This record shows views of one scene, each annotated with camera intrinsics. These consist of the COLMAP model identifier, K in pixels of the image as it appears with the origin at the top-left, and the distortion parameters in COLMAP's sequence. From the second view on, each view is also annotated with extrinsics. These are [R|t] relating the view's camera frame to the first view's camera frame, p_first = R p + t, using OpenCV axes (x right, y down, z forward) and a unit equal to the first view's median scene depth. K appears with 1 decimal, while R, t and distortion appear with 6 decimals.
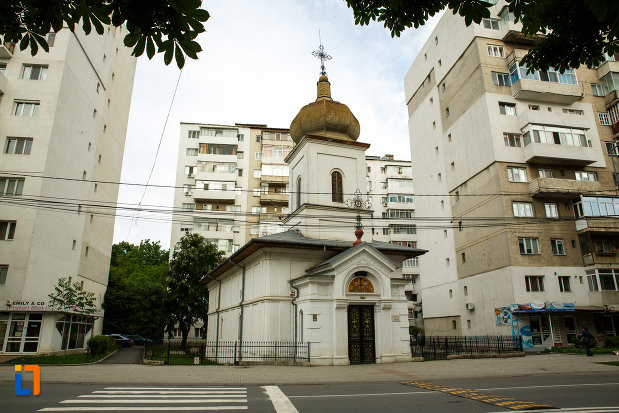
lens RADIAL K [[429.1, 0, 309.5], [0, 429.1, 206.5], [0, 0, 1]] dist [-0.102784, 0.001266]
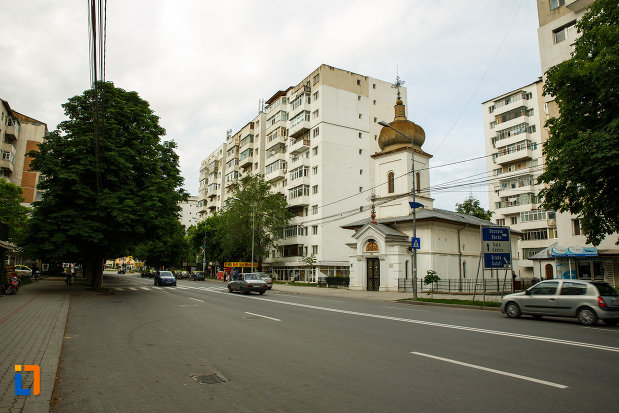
lens RADIAL K [[429.1, 0, 309.5], [0, 429.1, 206.5], [0, 0, 1]] dist [-0.102784, 0.001266]
pose [[0.334934, -0.133377, -0.932754, 1.432262], [0.254737, 0.965885, -0.046643, 0.035877], [0.907154, -0.221985, 0.357484, 0.155106]]
